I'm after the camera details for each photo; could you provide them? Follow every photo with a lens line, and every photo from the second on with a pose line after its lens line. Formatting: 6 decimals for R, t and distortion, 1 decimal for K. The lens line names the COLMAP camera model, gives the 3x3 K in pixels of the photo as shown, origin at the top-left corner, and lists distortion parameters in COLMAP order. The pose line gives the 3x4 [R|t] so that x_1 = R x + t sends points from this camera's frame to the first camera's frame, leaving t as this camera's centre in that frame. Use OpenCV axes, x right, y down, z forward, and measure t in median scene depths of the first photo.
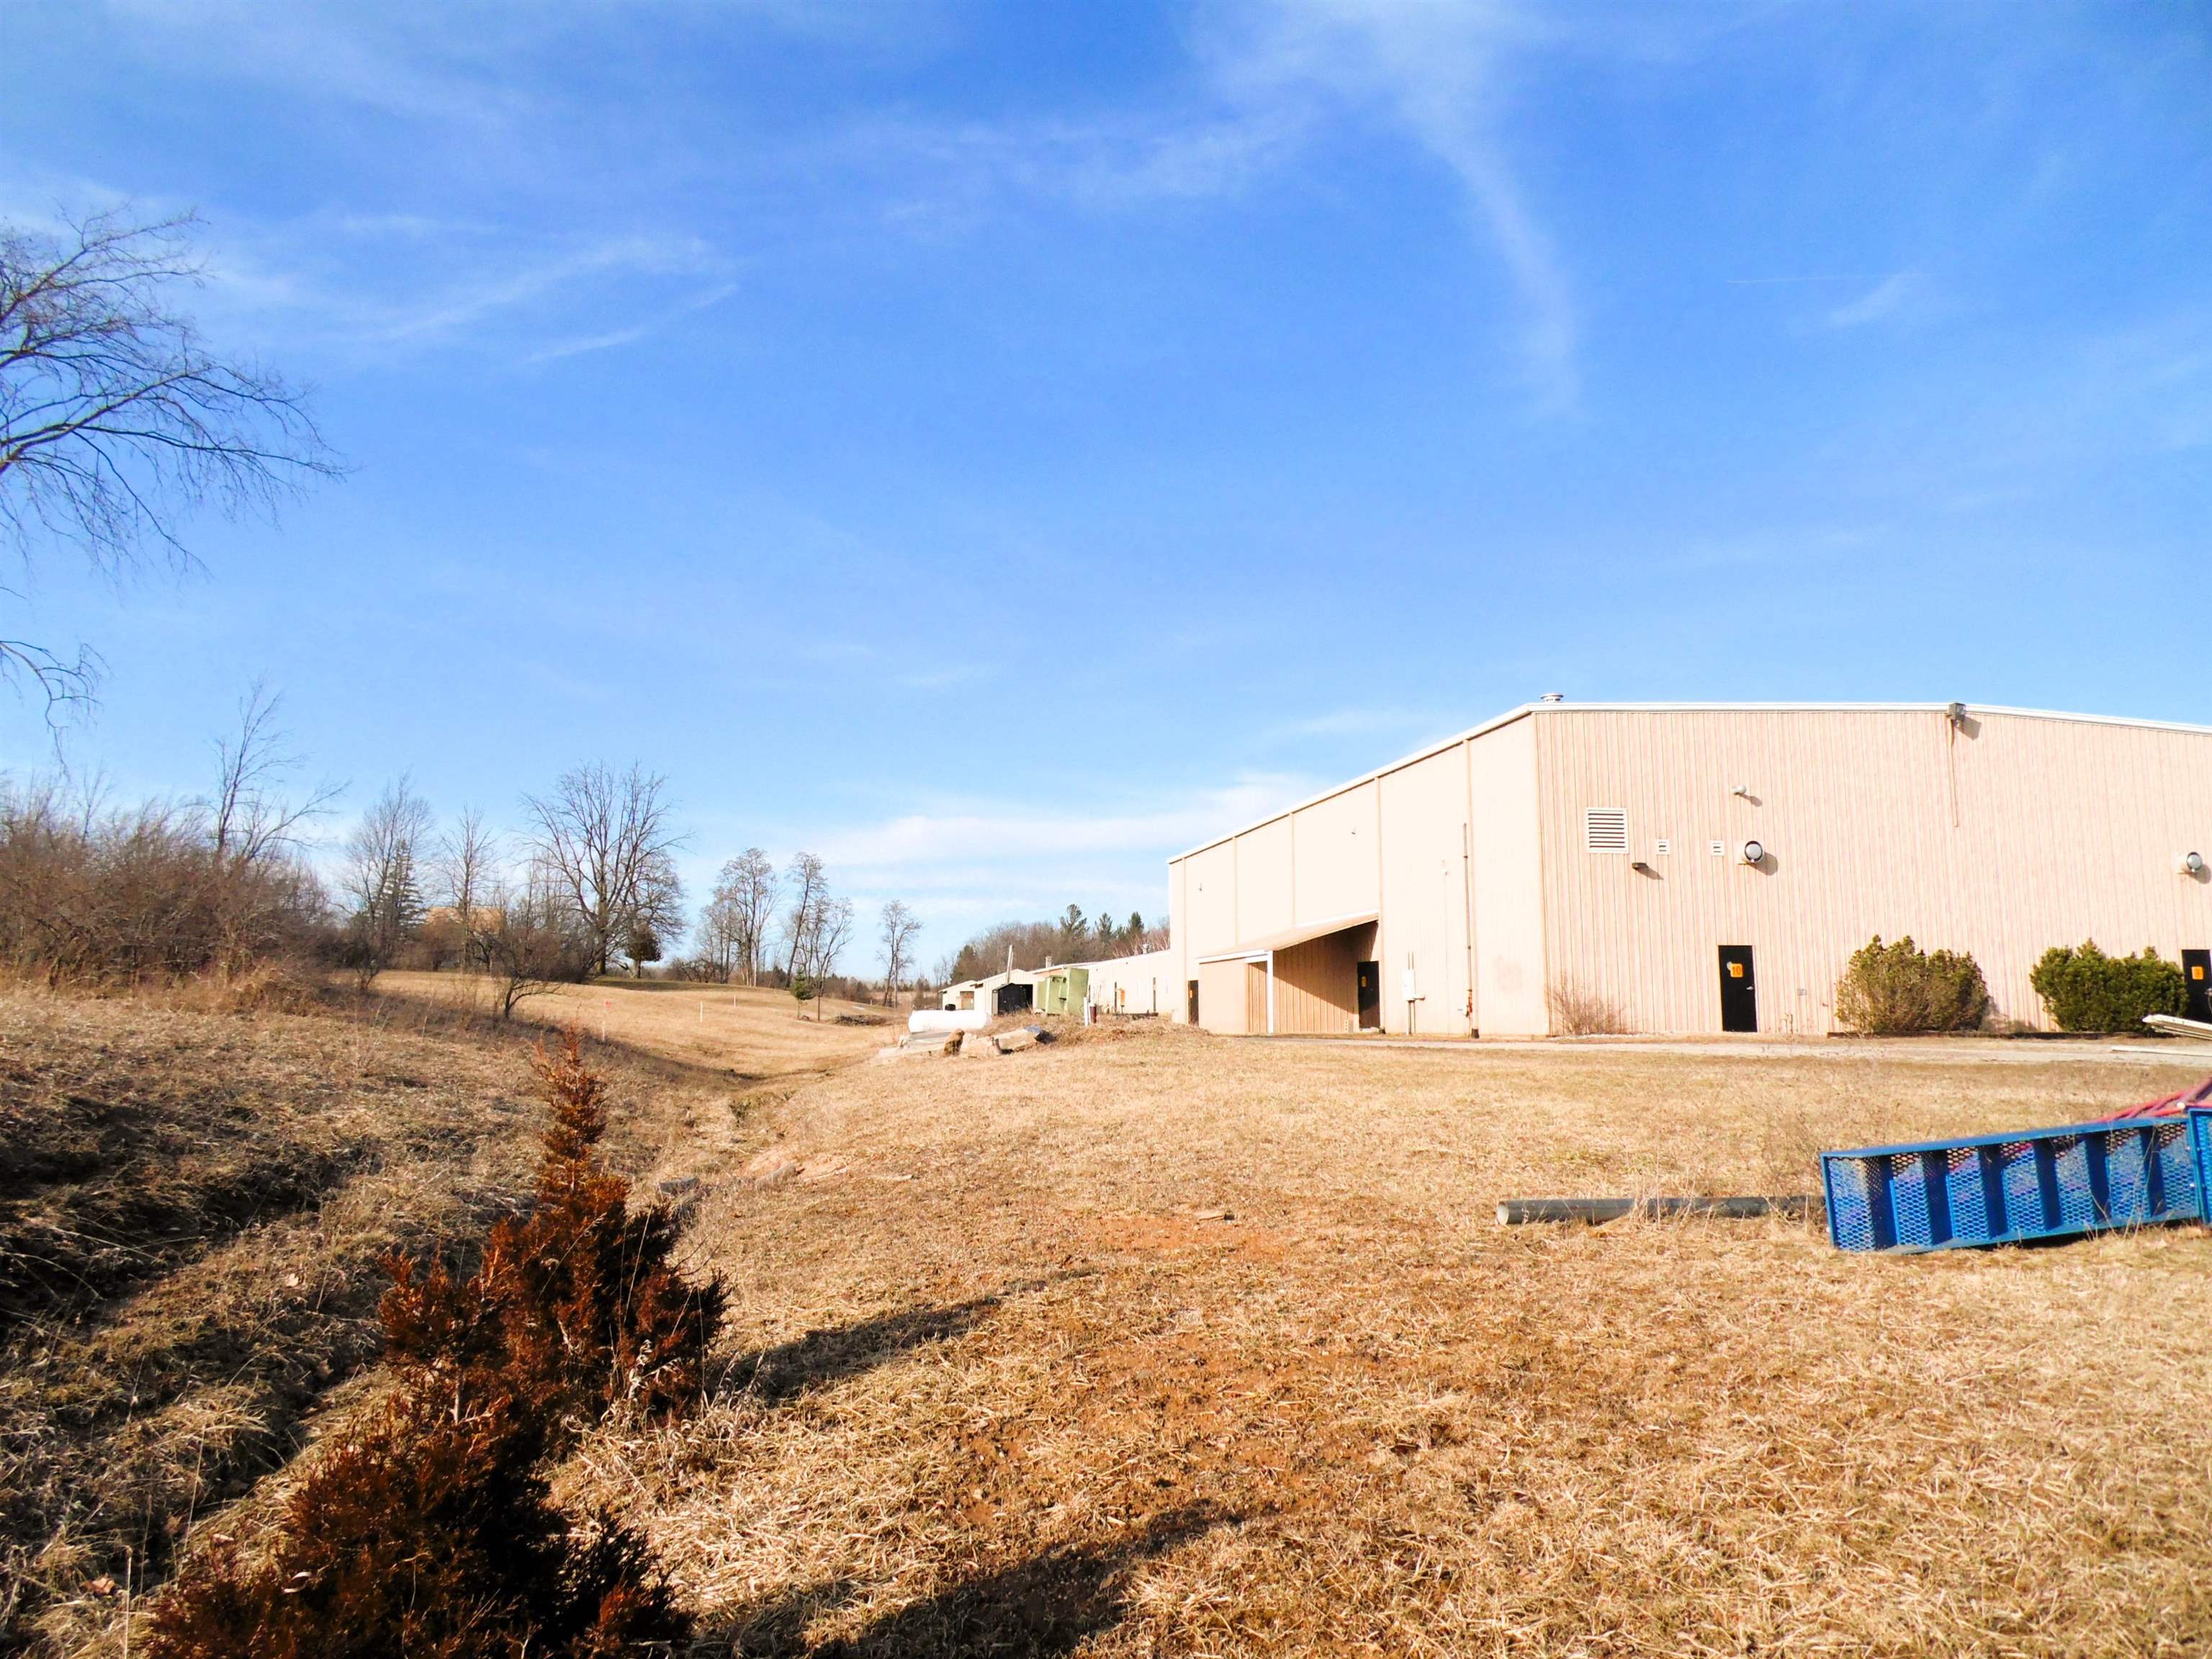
lens RADIAL K [[1529.9, 0, 1106.6], [0, 1529.9, 838.2], [0, 0, 1]] dist [0.002228, -0.007203]
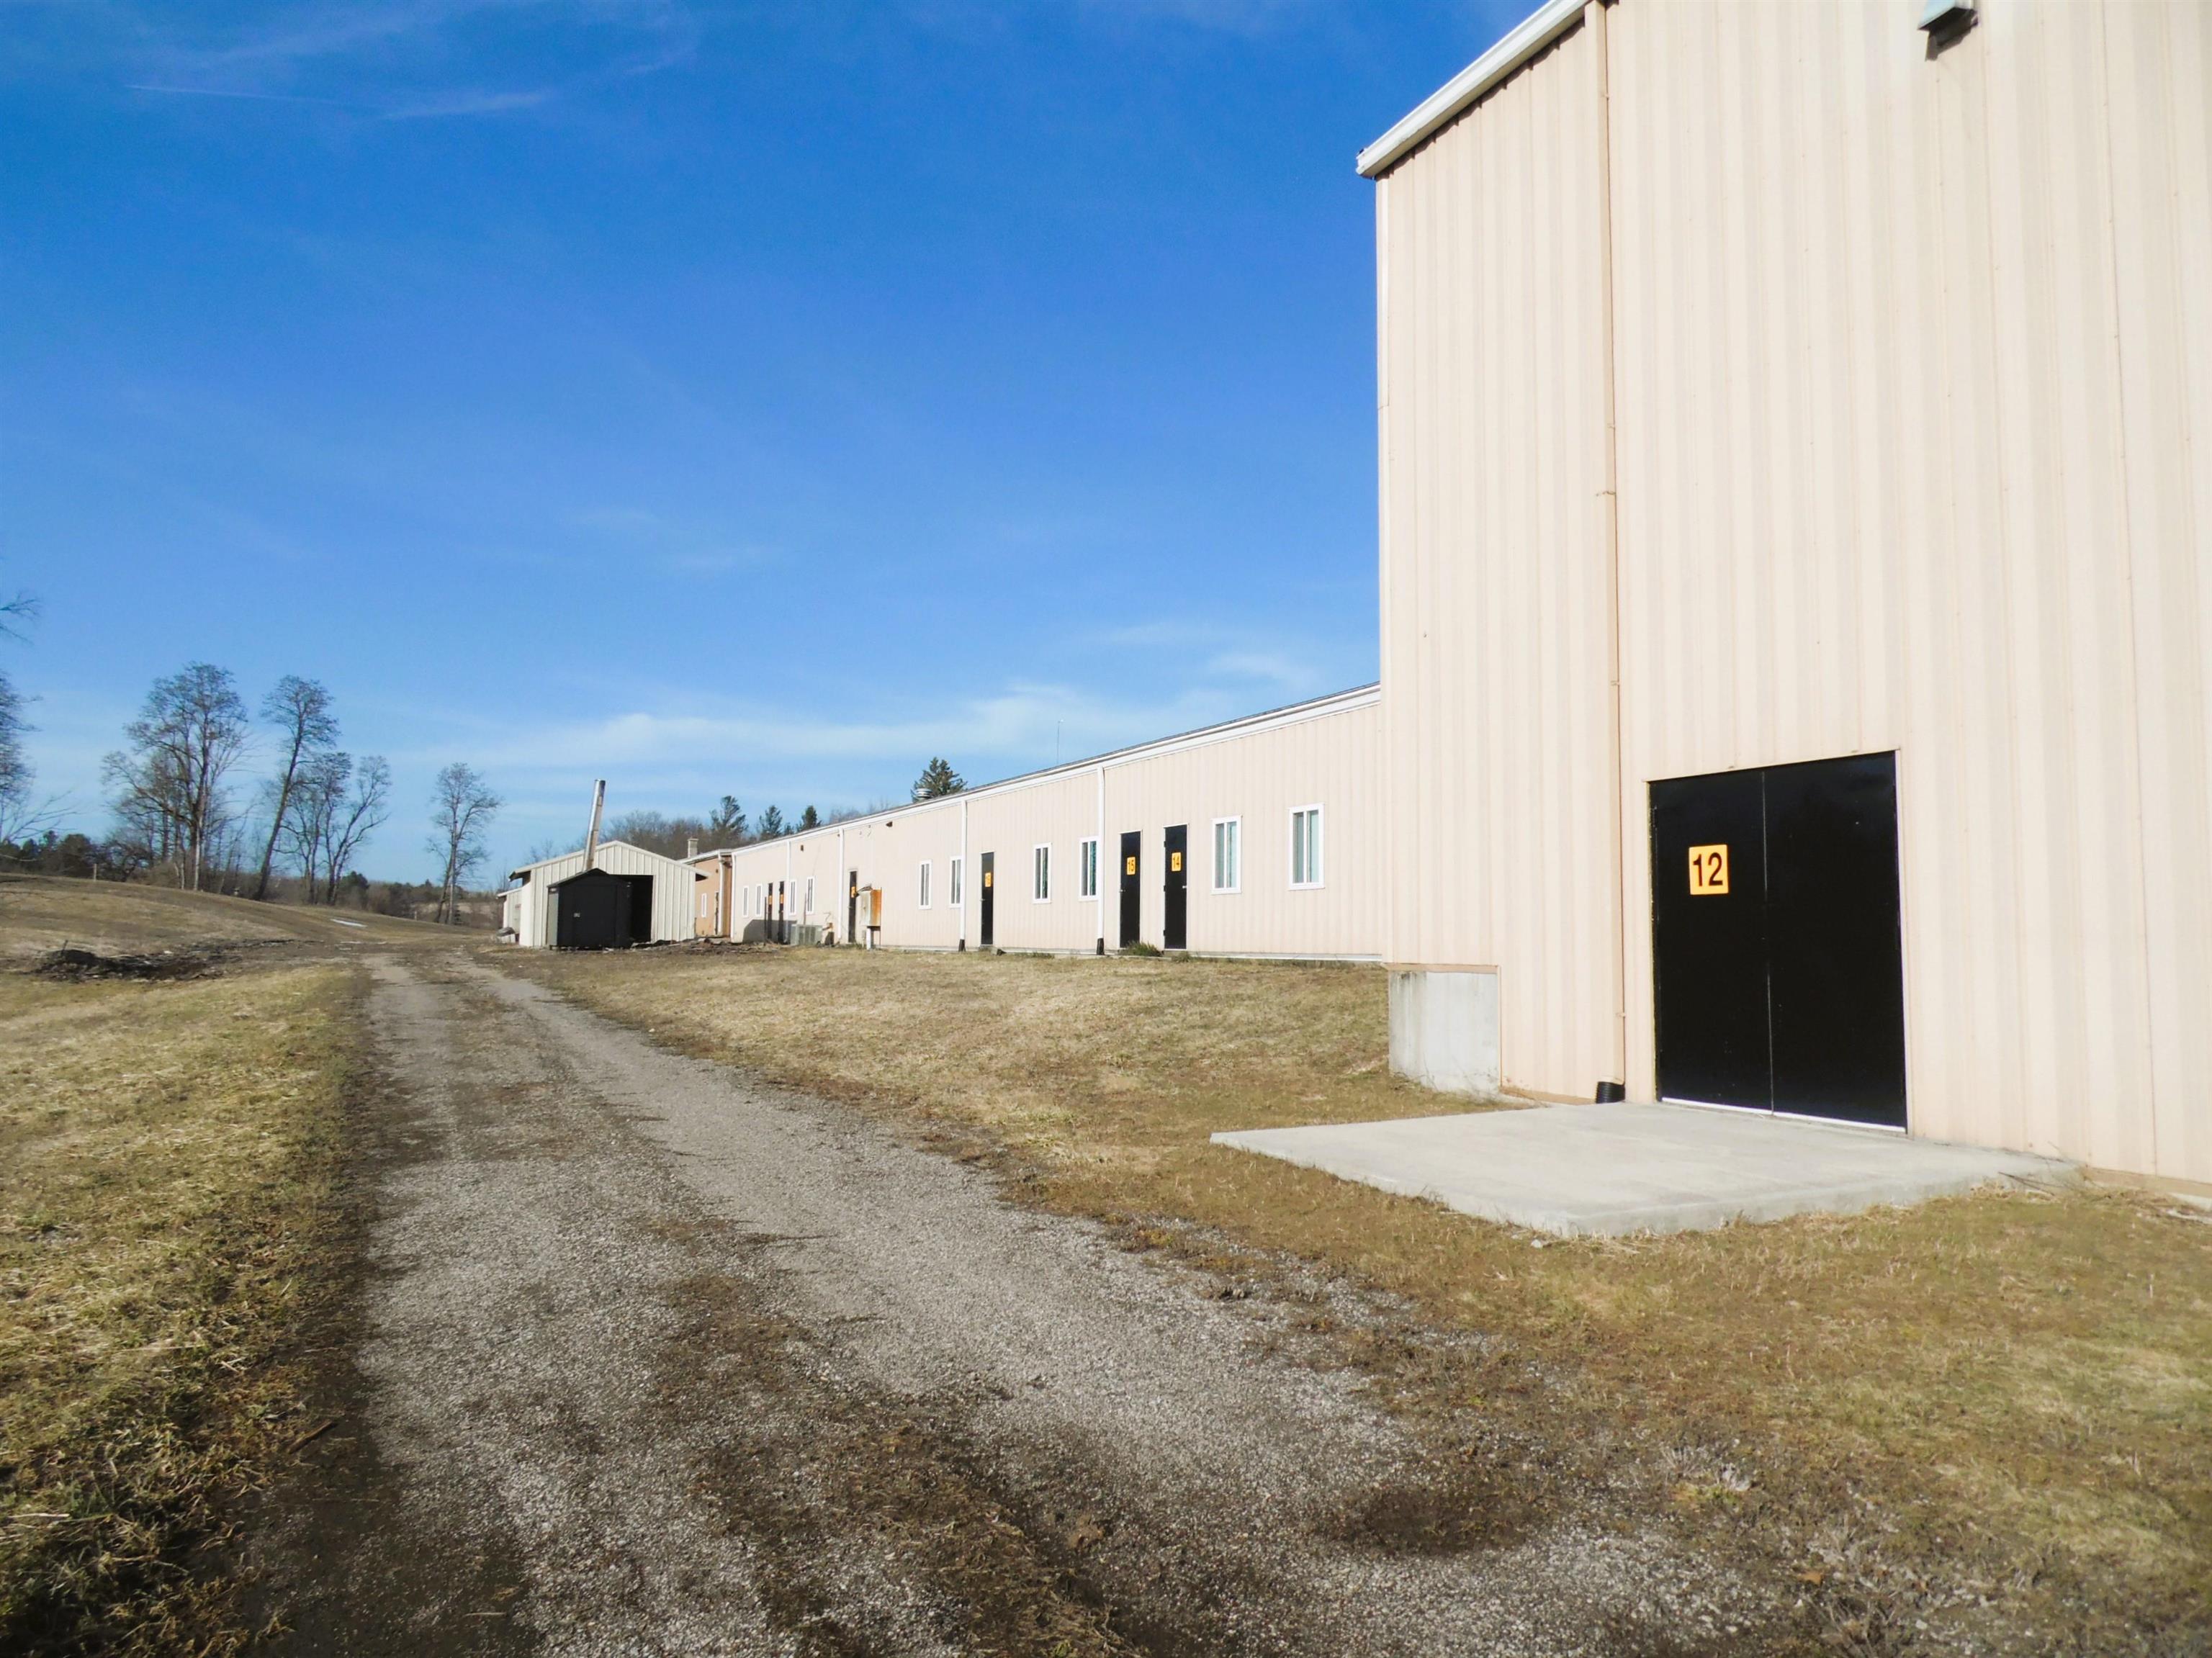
lens RADIAL K [[1529.8, 0, 1125.8], [0, 1529.8, 821.8], [0, 0, 1]] dist [0.002228, -0.007203]
pose [[0.971754, 0.026973, 0.234450, -0.054502], [-0.036658, 0.998641, 0.037050, 0.149921], [-0.233132, -0.044598, 0.971422, 1.385908]]
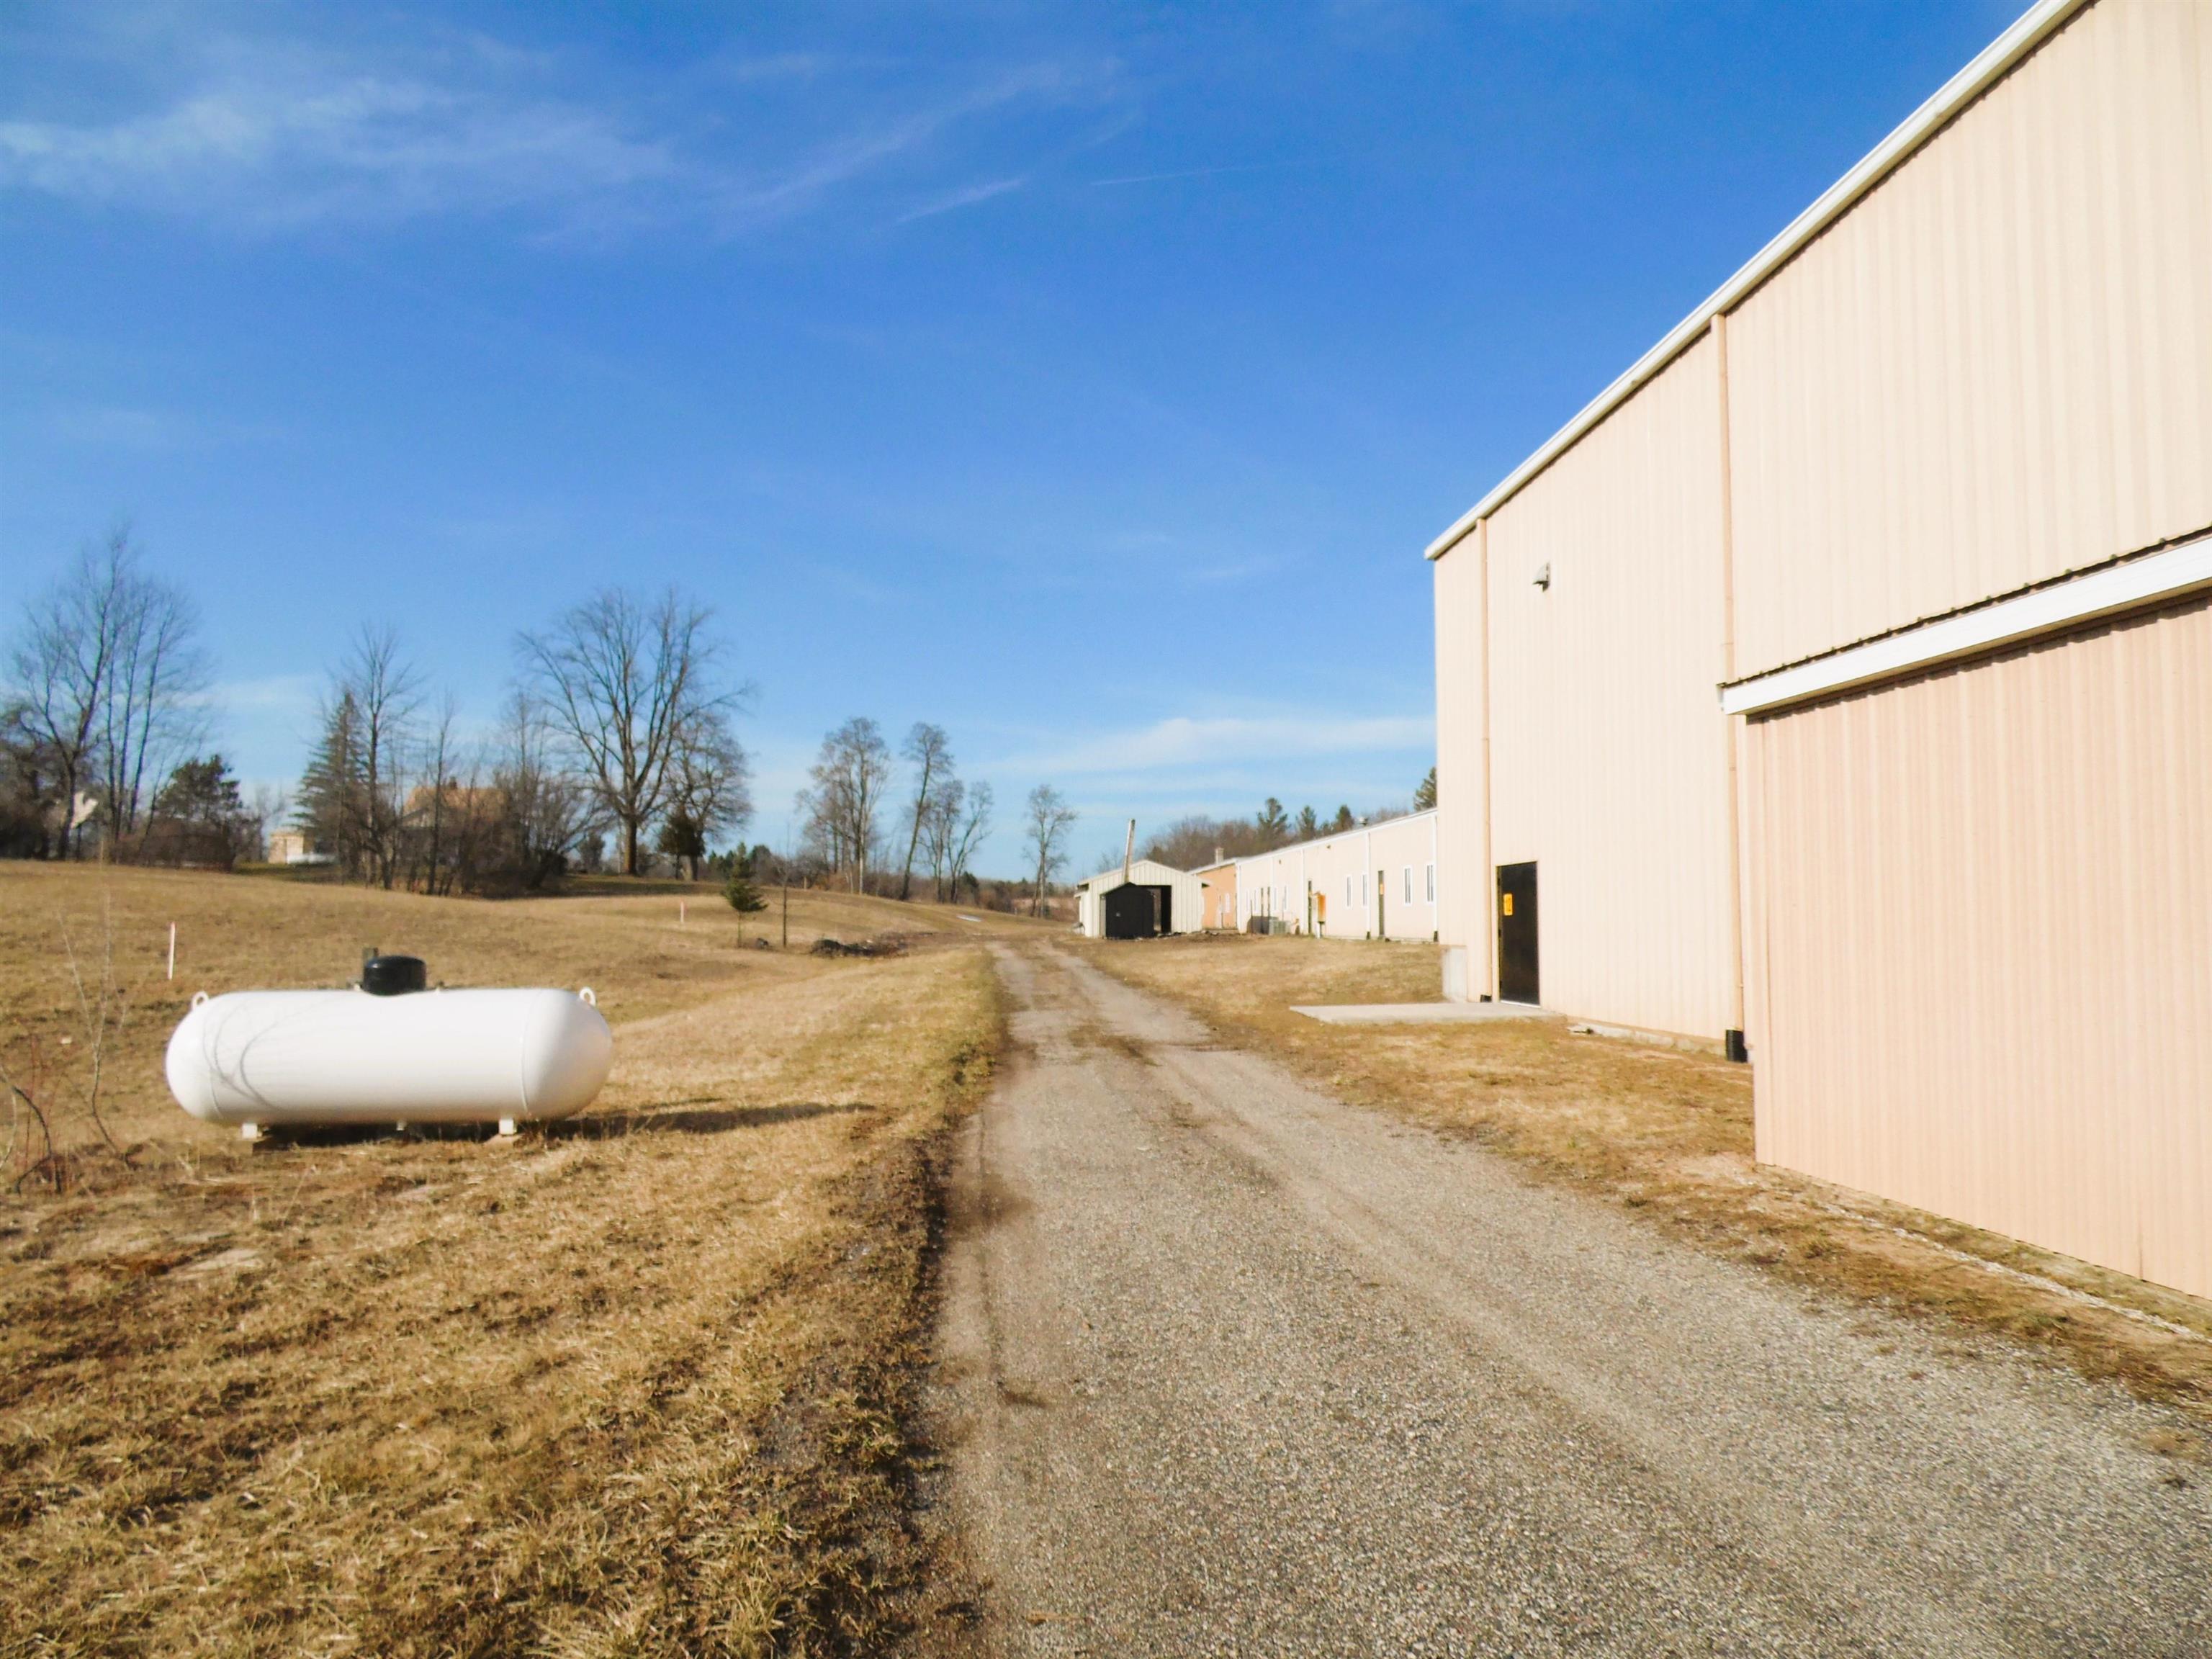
lens RADIAL K [[1529.9, 0, 1128.2], [0, 1529.9, 835.0], [0, 0, 1]] dist [0.002228, -0.007203]
pose [[0.992527, -0.002400, -0.121999, 0.019612], [0.009547, 0.998269, 0.058029, 0.102032], [0.121649, -0.058760, 0.990832, 1.011532]]
